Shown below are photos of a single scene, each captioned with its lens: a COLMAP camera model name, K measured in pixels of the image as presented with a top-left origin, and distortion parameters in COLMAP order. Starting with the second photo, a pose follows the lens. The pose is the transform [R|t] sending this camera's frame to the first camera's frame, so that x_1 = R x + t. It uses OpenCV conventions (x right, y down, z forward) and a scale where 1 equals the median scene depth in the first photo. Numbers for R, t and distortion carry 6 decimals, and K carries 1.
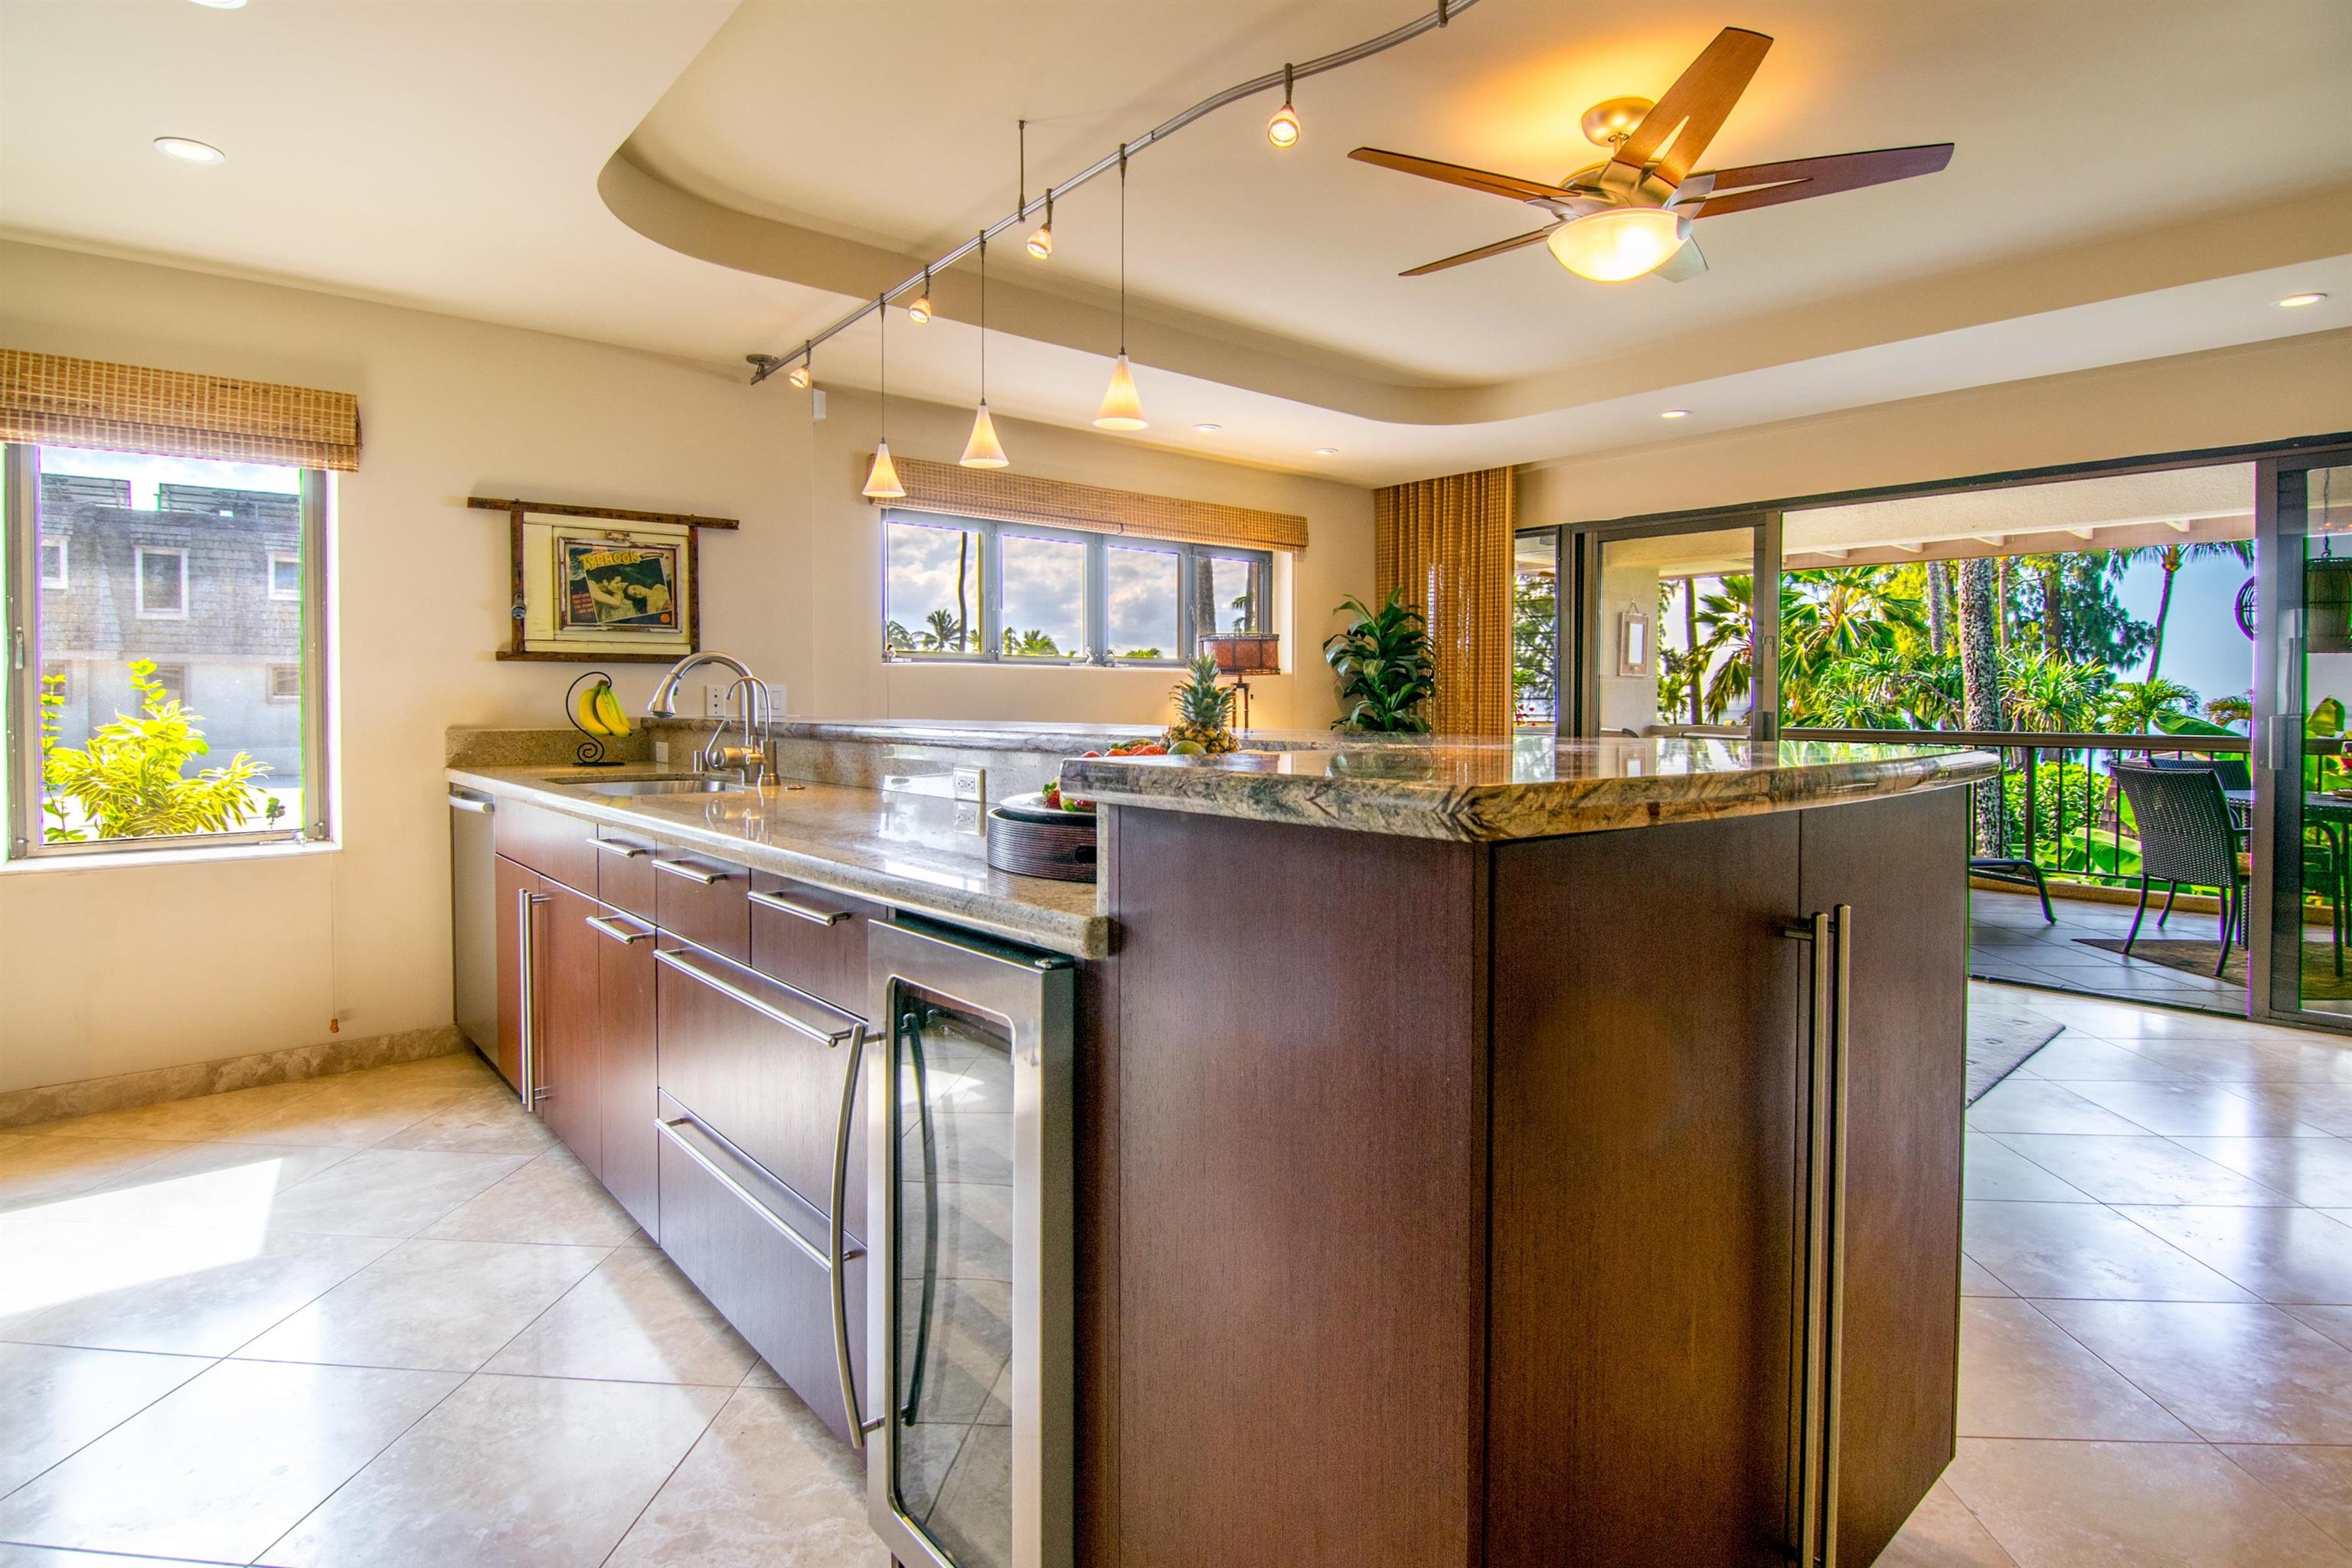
lens RADIAL K [[1183.1, 0, 1186.8], [0, 1183.1, 733.1], [0, 0, 1]] dist [-0.013086, -0.000546]
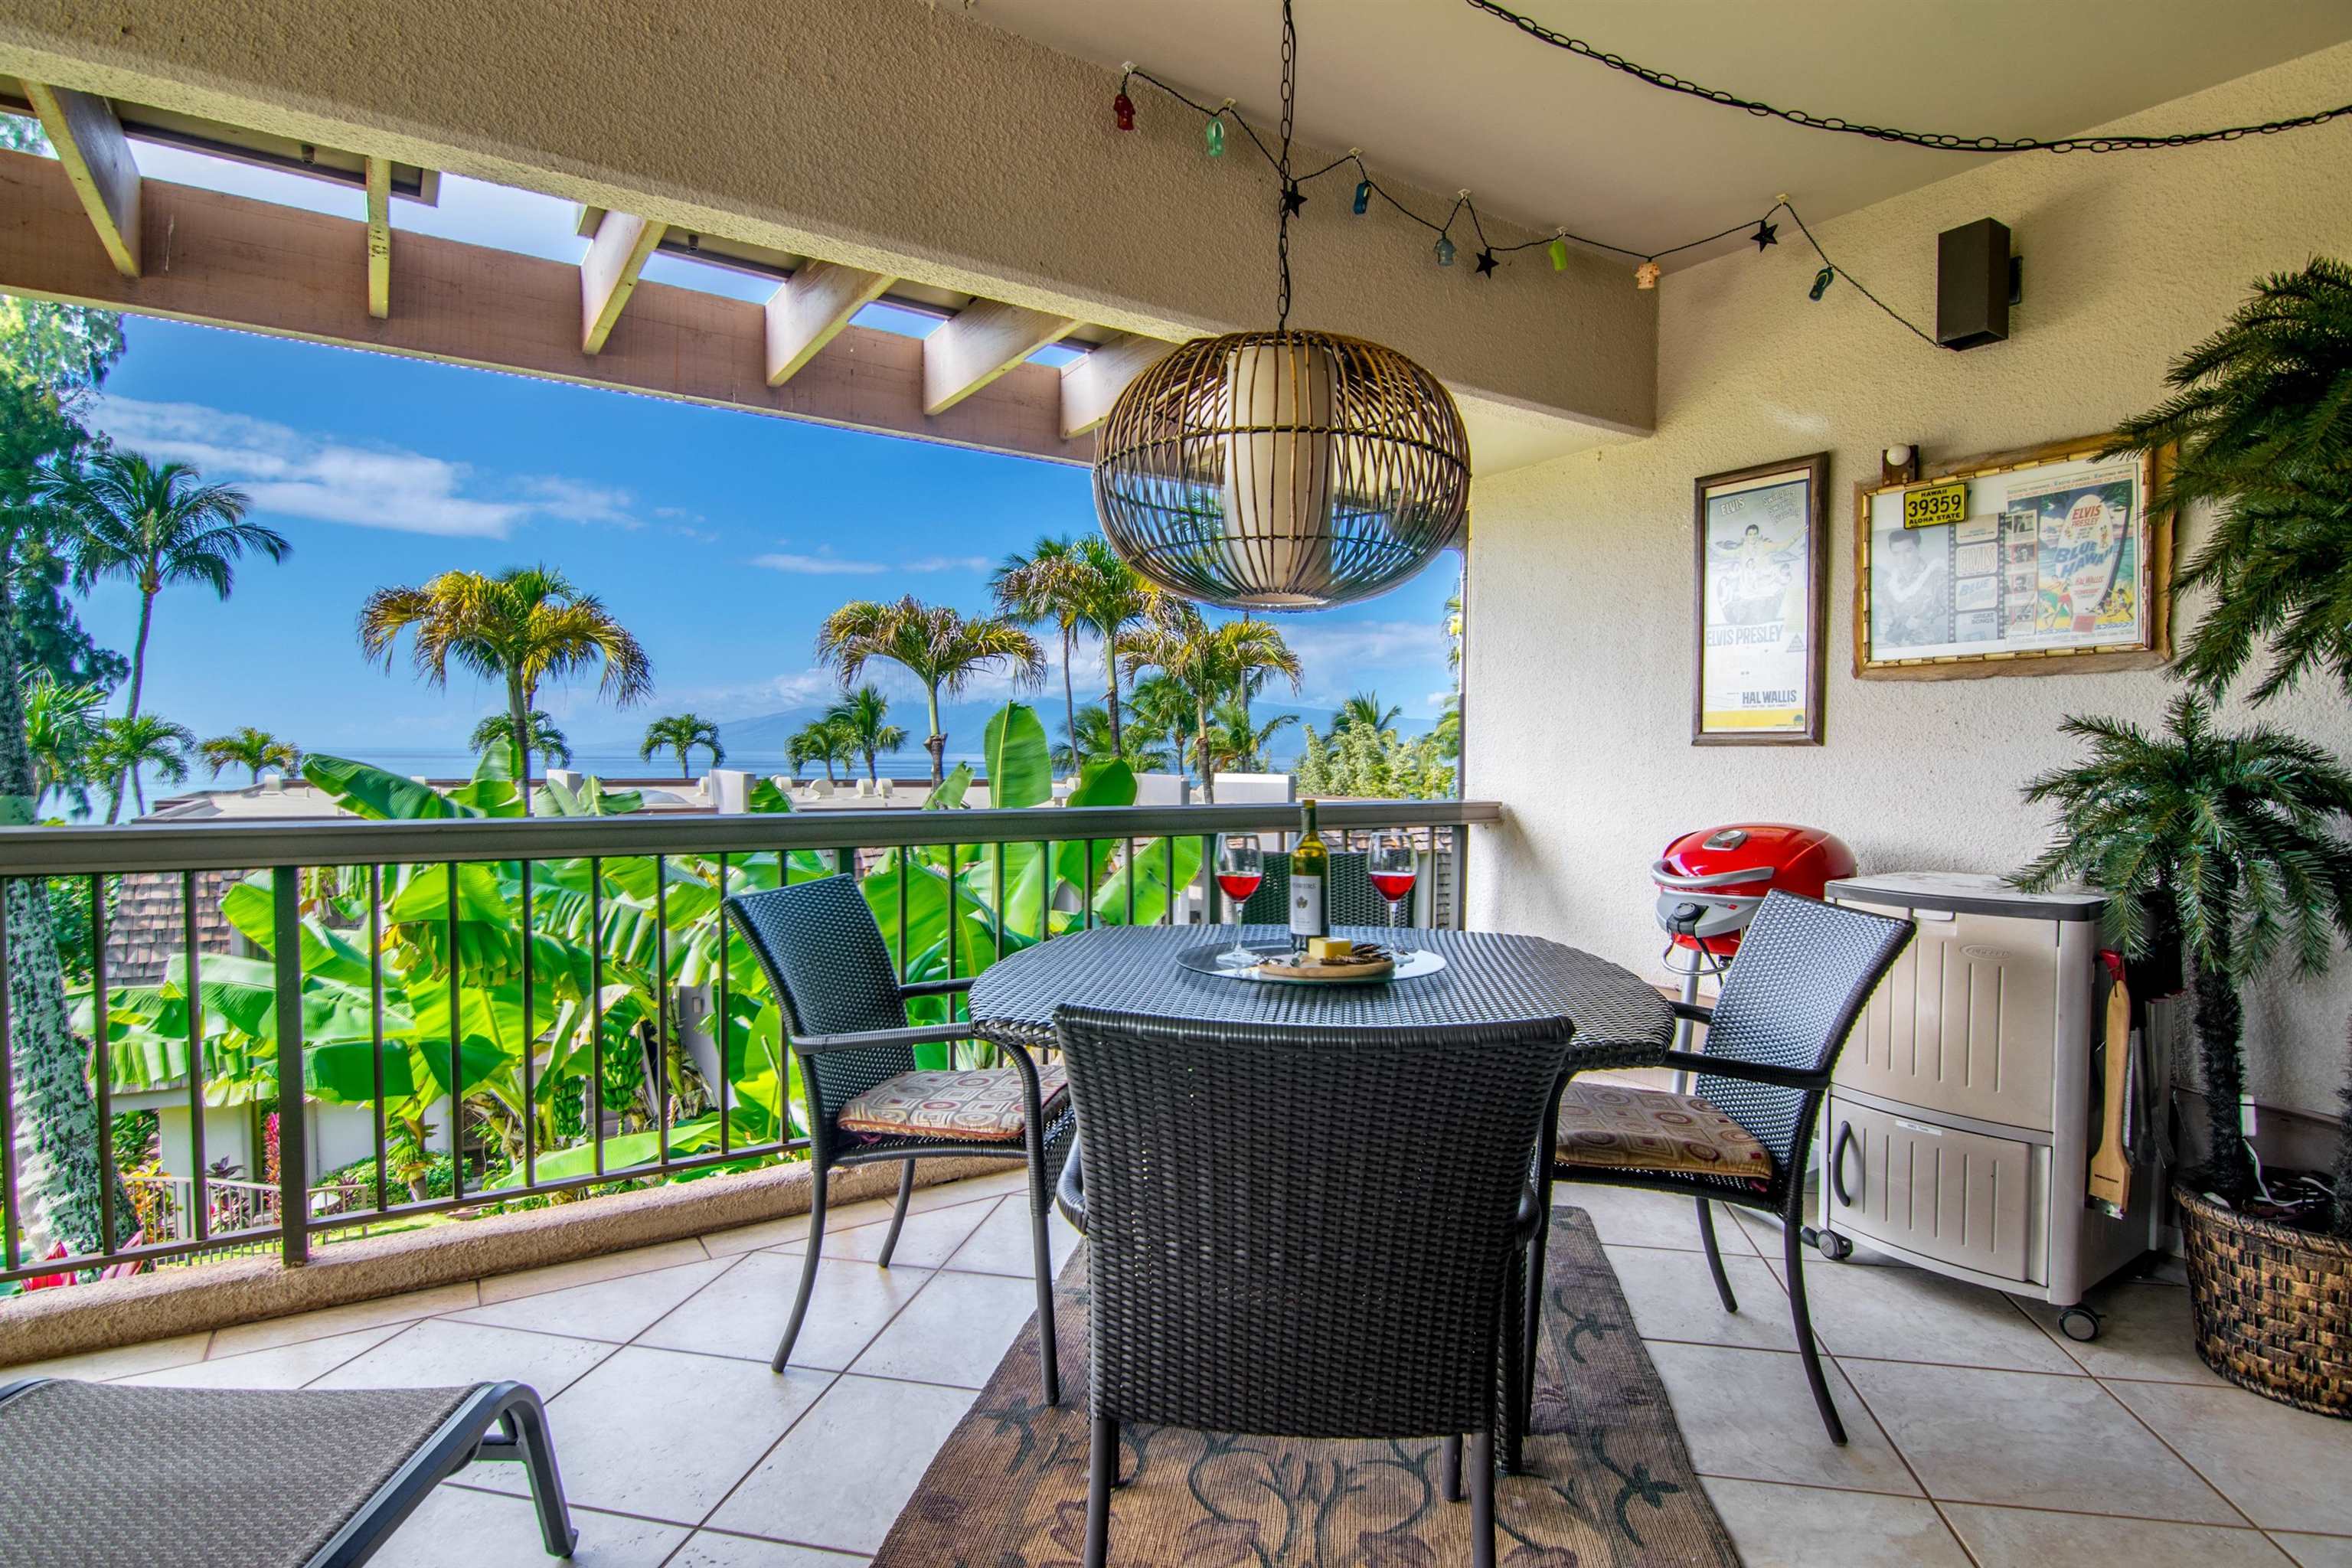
lens RADIAL K [[1175.1, 0, 1191.4], [0, 1175.1, 807.3], [0, 0, 1]] dist [0.018274, -0.016746]
pose [[0.139831, -0.046542, 0.989081, 0.063923], [0.018057, 0.998848, 0.044449, -0.002323], [-0.990011, 0.011644, 0.140511, 0.100573]]
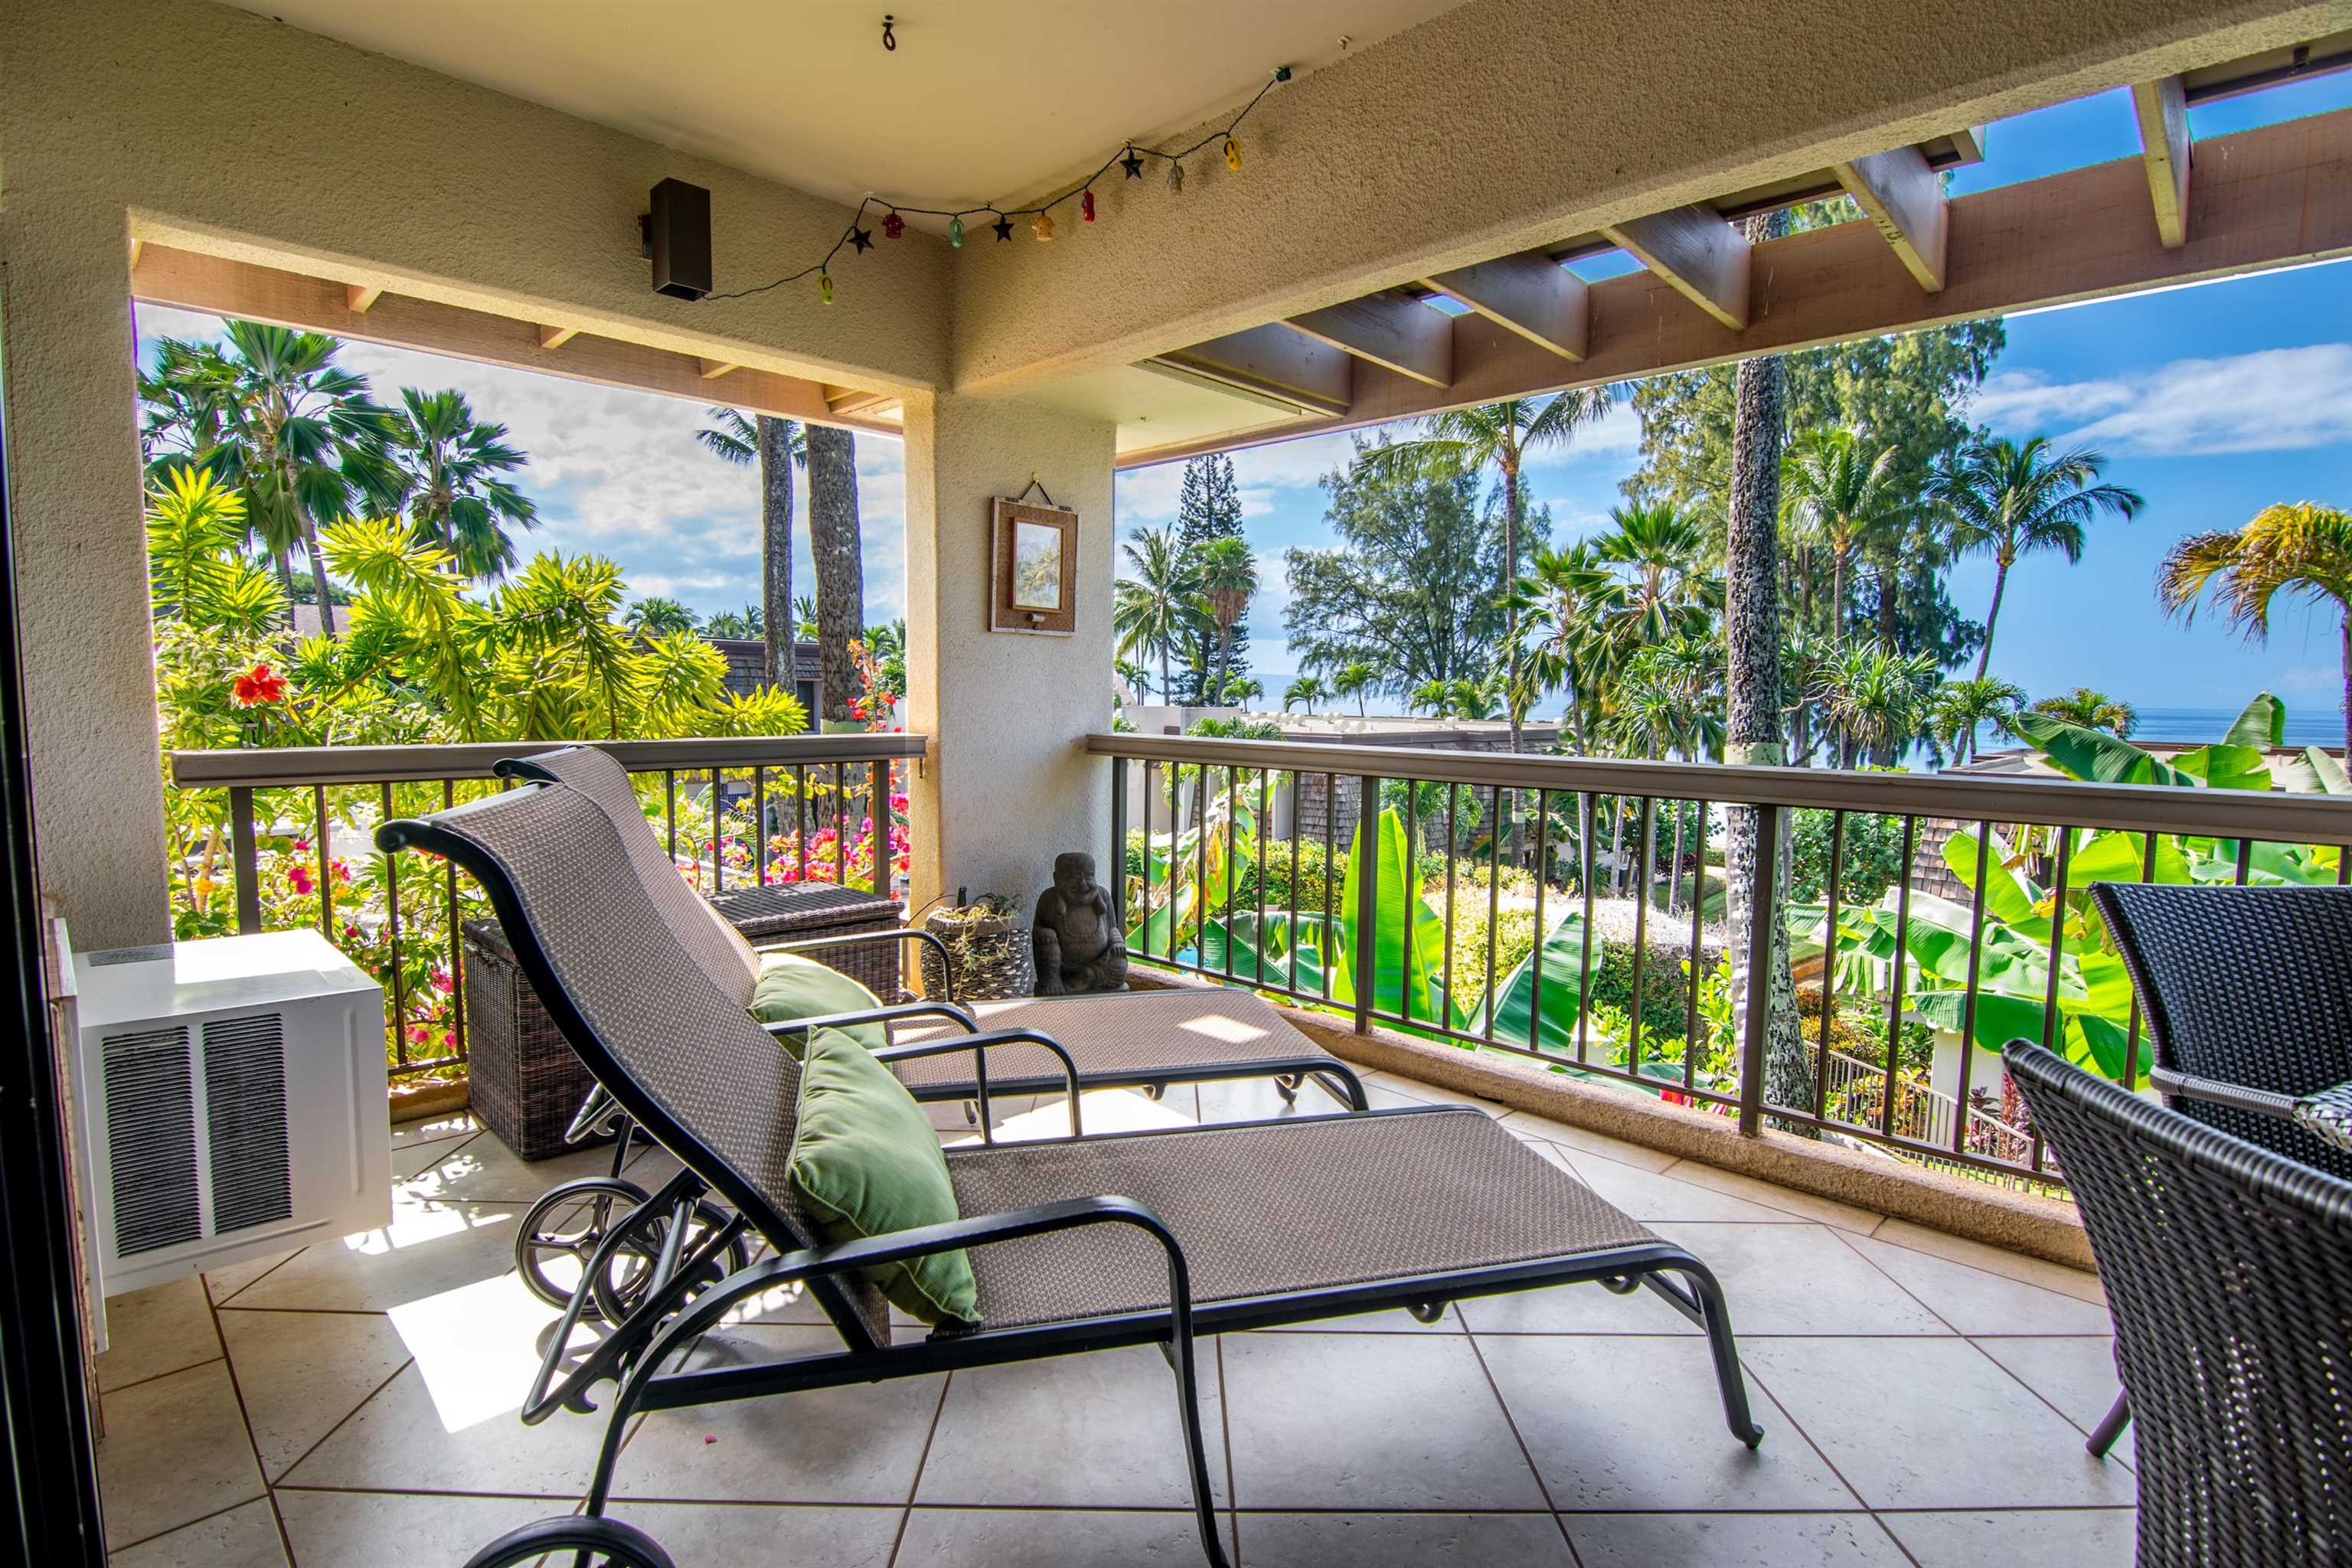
lens RADIAL K [[1175.1, 0, 1191.4], [0, 1175.1, 807.3], [0, 0, 1]] dist [0.018274, -0.016746]
pose [[0.994382, -0.000538, 0.105854, 0.070764], [-0.006760, 0.997623, 0.068571, -0.002096], [-0.105639, -0.068902, 0.992015, 0.092257]]
